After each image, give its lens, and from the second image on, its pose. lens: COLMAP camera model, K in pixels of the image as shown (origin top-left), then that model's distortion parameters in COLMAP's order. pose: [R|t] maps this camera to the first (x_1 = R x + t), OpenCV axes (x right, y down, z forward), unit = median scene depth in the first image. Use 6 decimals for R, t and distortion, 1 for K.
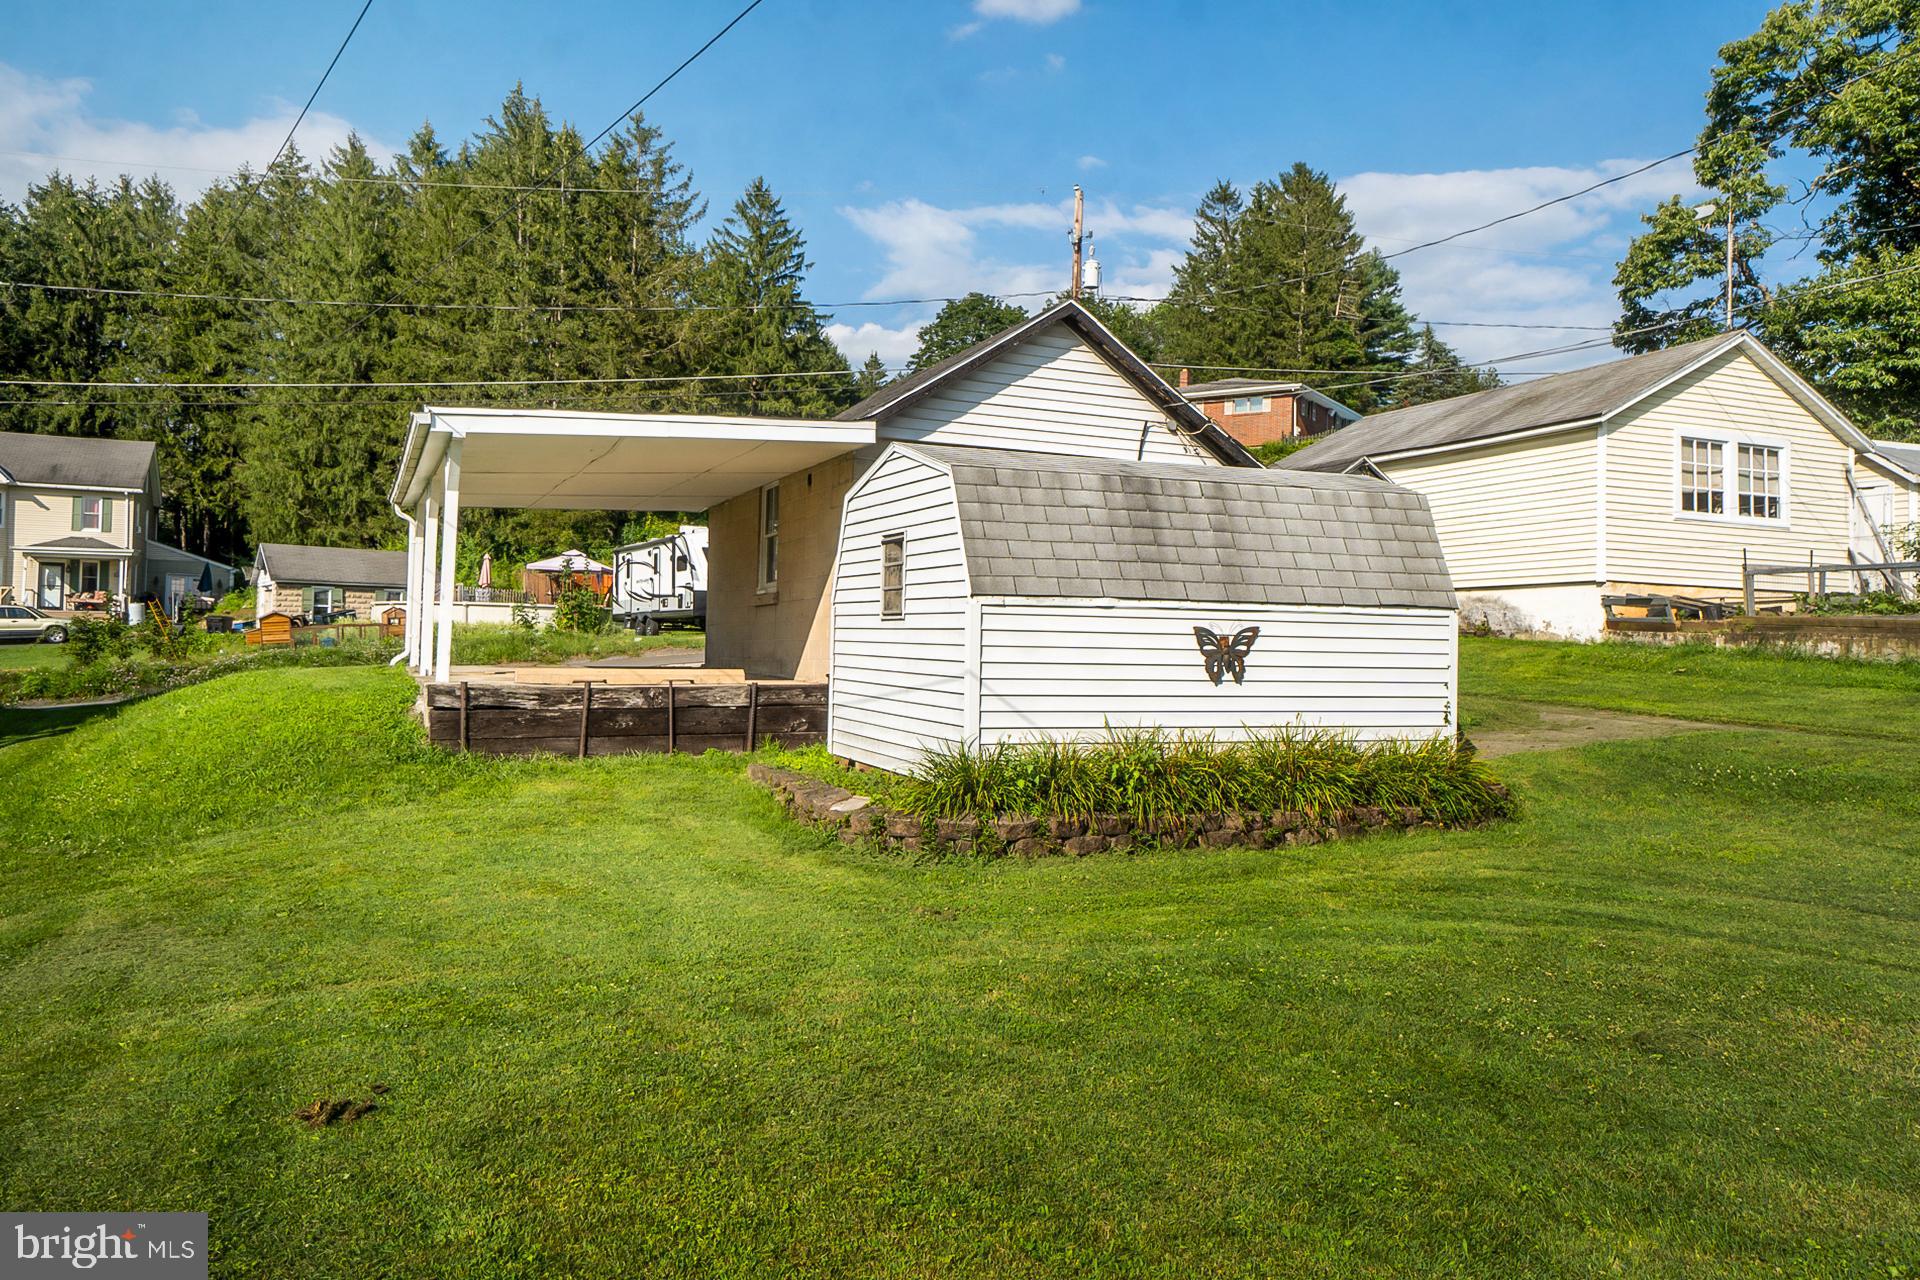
lens RADIAL K [[1445.5, 0, 971.0], [0, 1445.5, 603.9], [0, 0, 1]] dist [0.039139, 0.006265]
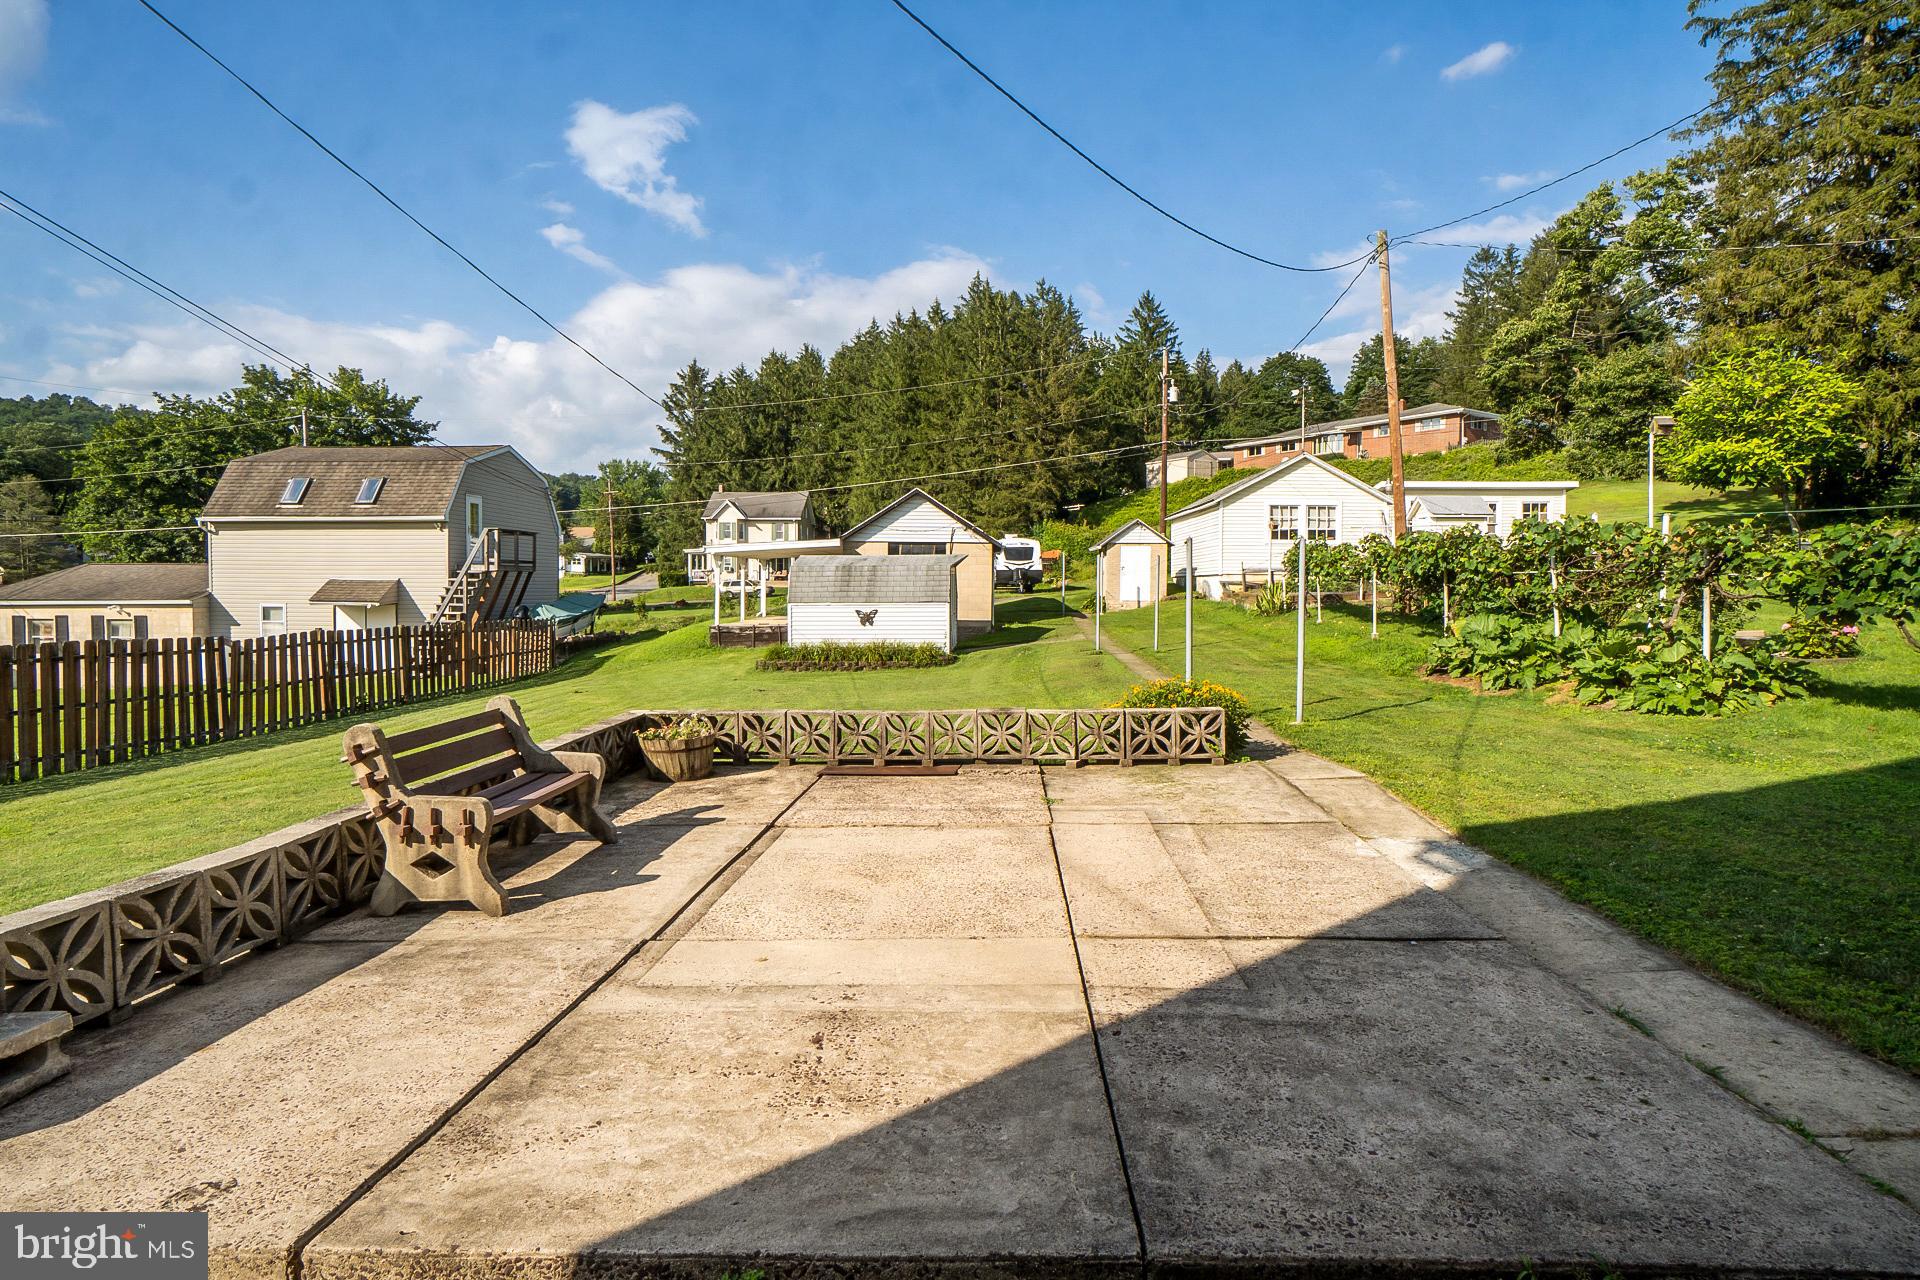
lens RADIAL K [[1034.5, 0, 962.5], [0, 1034.5, 629.6], [0, 0, 1]] dist [-0.027853, 0.010030]
pose [[0.906315, 0.000128, -0.422602, 0.199745], [0.030840, 0.997314, 0.066441, -0.013079], [0.421475, -0.073249, 0.903877, -0.158379]]
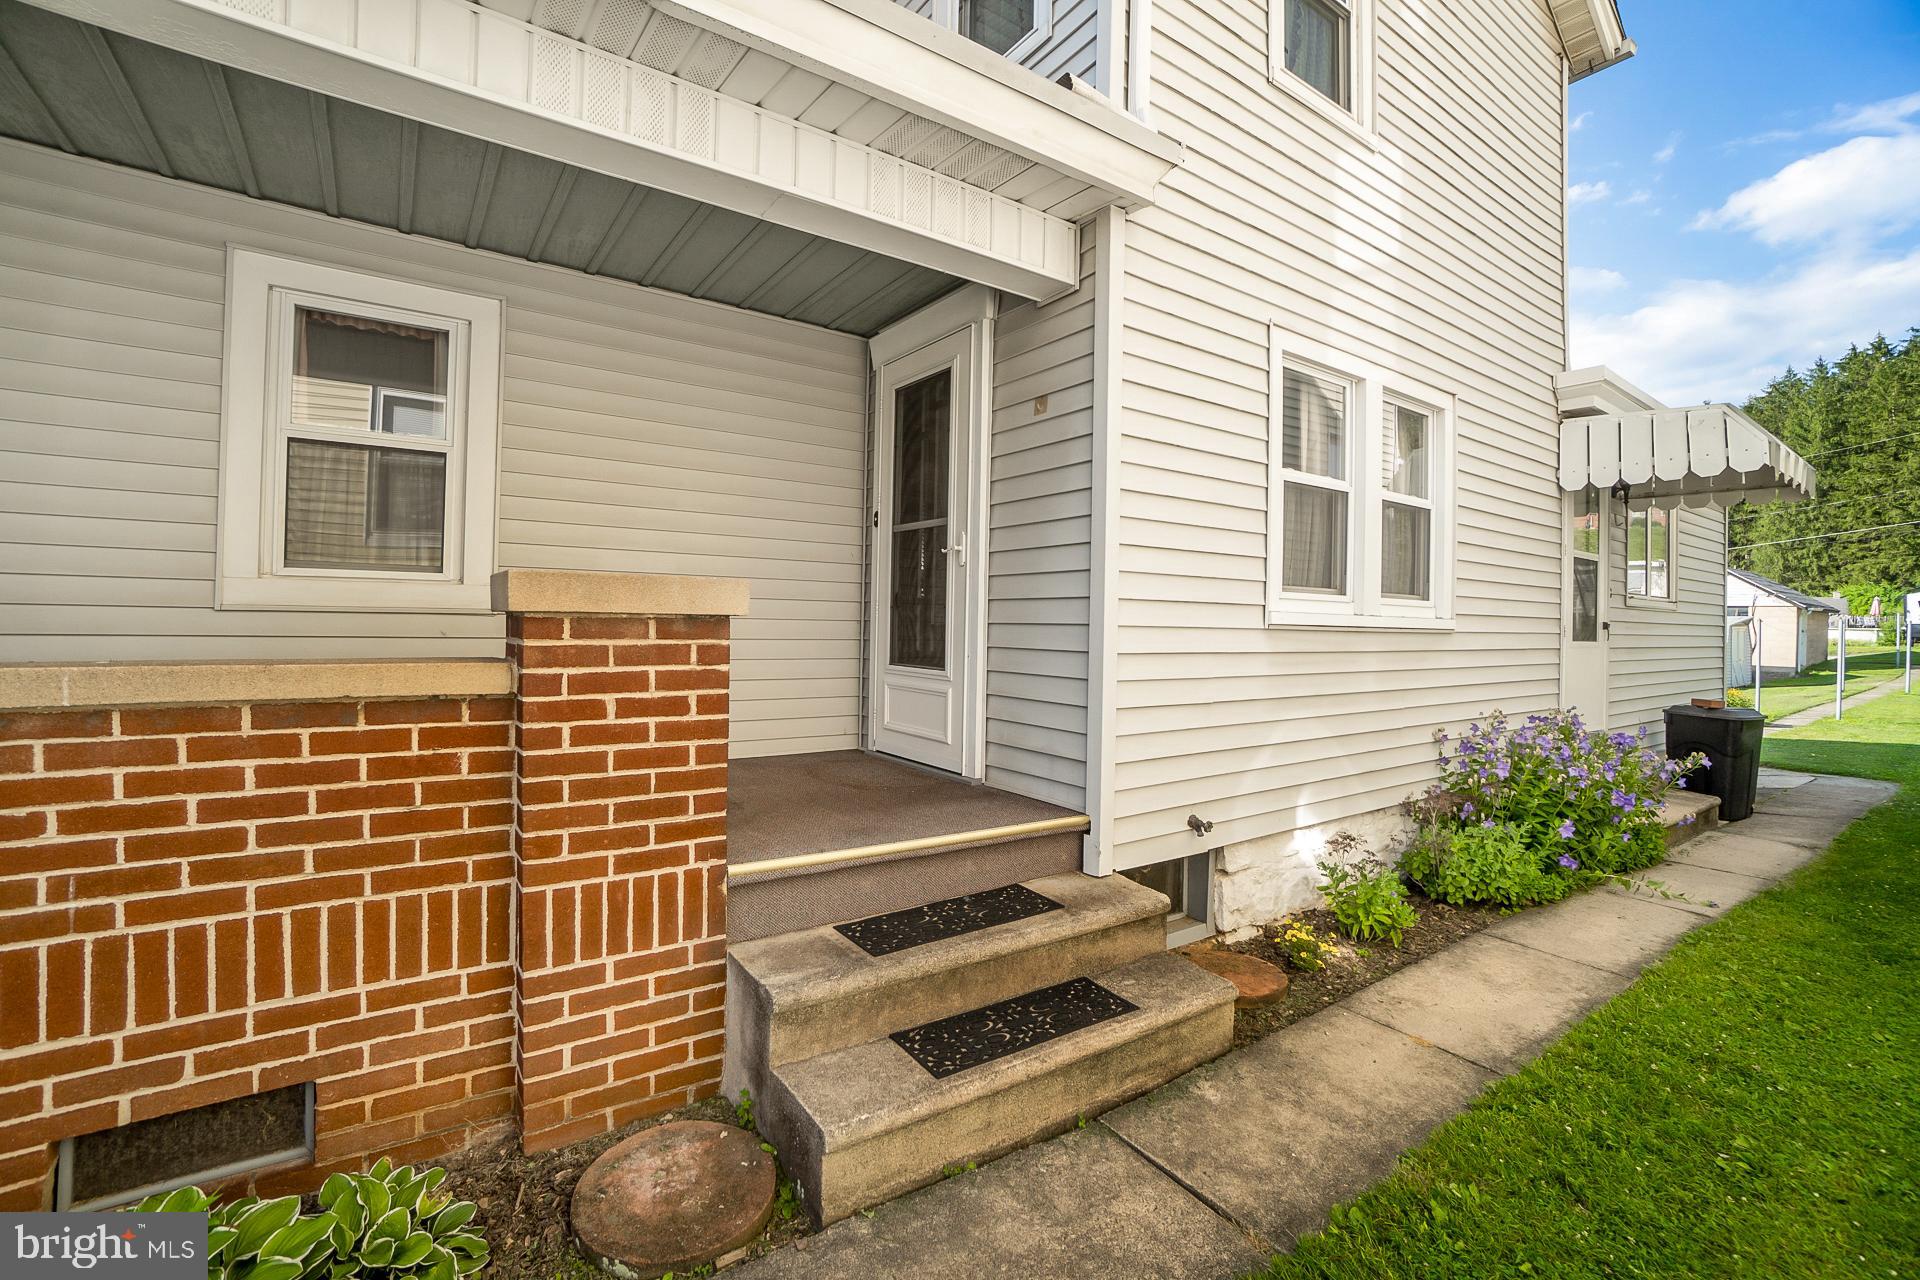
lens RADIAL K [[851.9, 0, 919.7], [0, 851.9, 631.7], [0, 0, 1]] dist [-0.049584, 0.012638]
pose [[0.194663, -0.008314, -0.980835, 0.347127], [0.026793, 0.999636, -0.003156, -0.017261], [0.980504, -0.025665, 0.194815, -0.283112]]
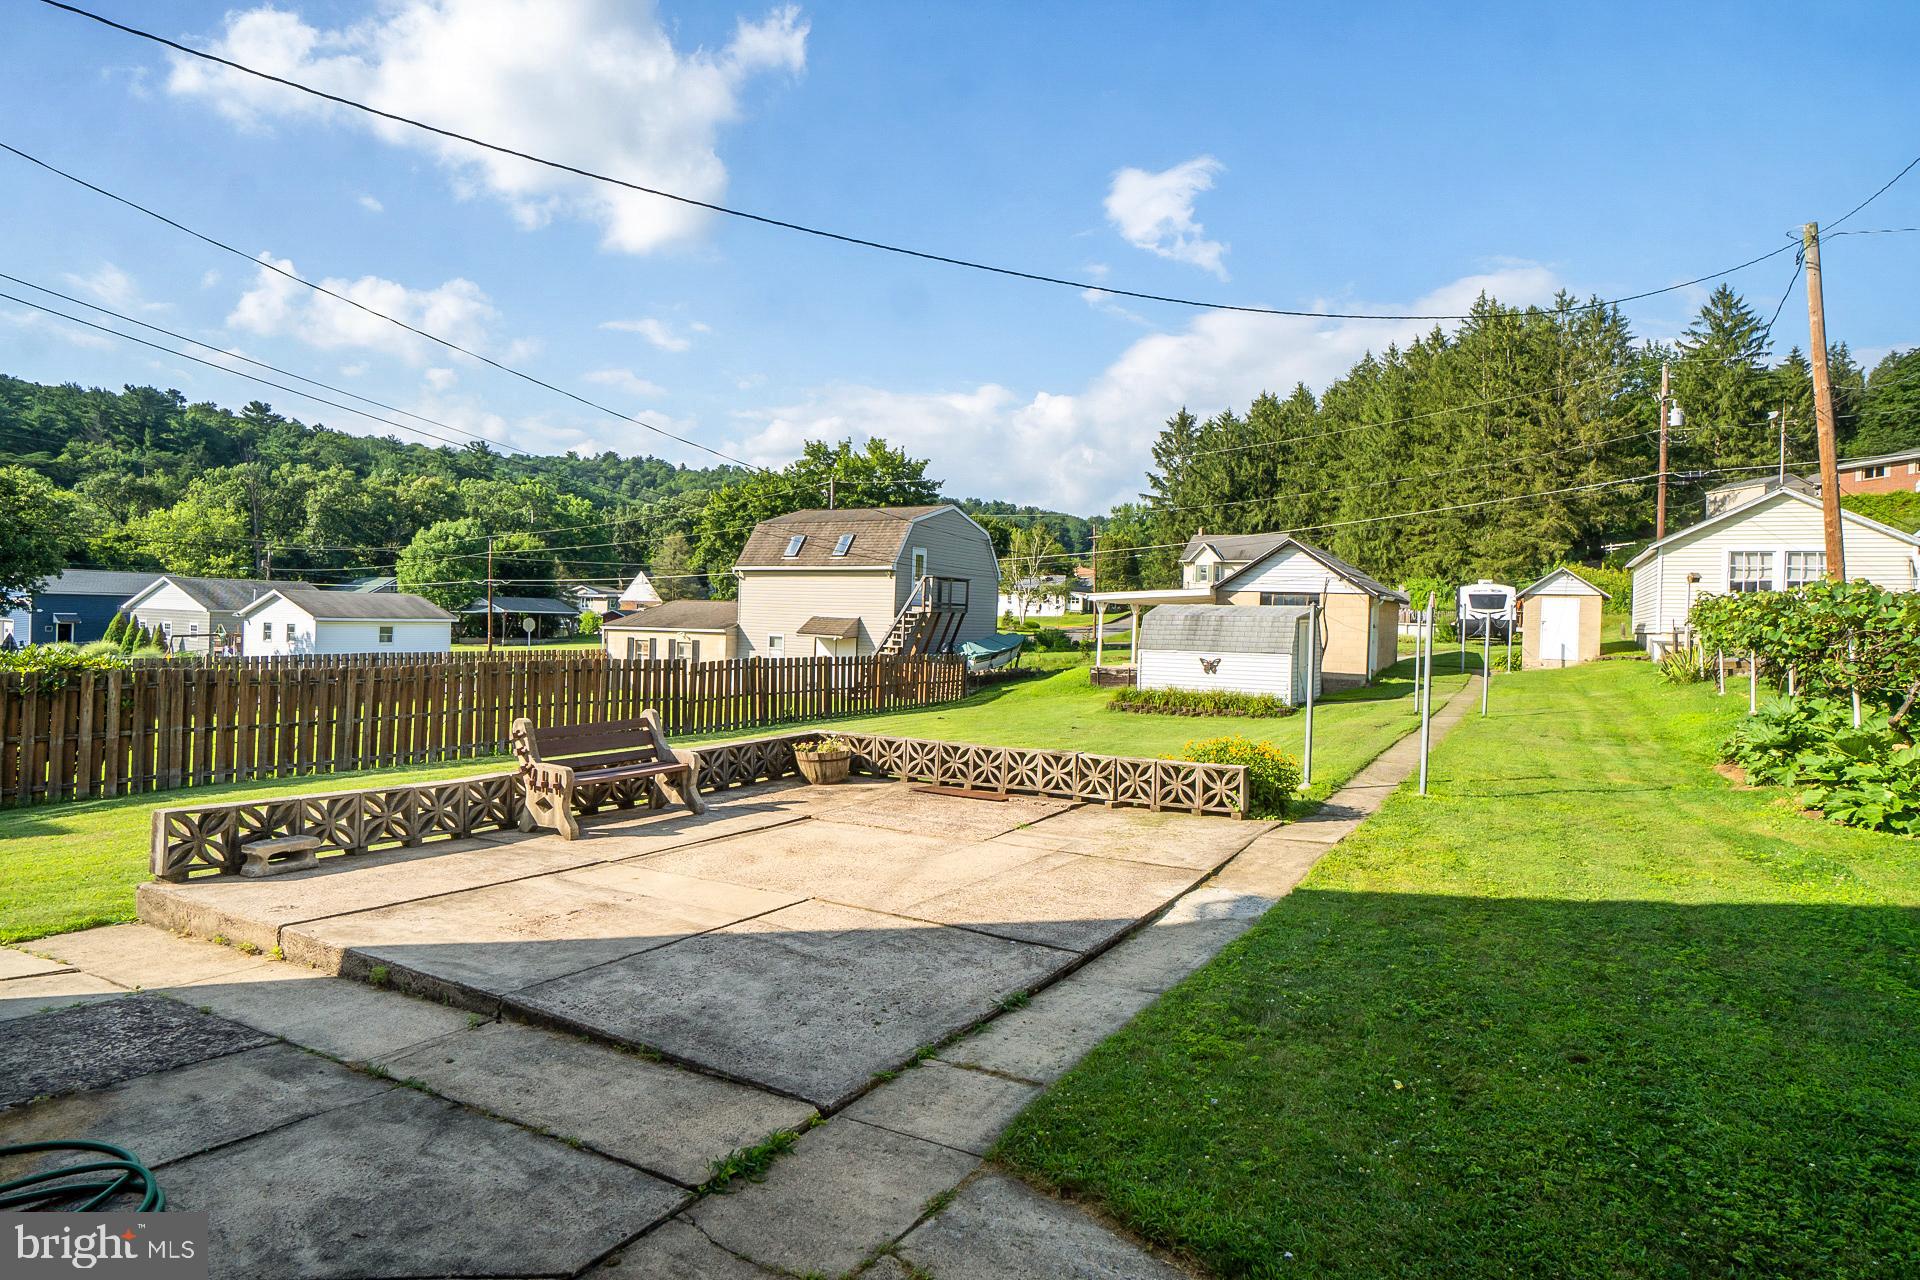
lens RADIAL K [[1034.5, 0, 946.0], [0, 1034.5, 625.9], [0, 0, 1]] dist [-0.027853, 0.010030]
pose [[0.585734, 0.002945, -0.810498, 0.261172], [0.014140, 0.999804, 0.013852, -0.015130], [0.810380, -0.019574, 0.585578, -0.142877]]
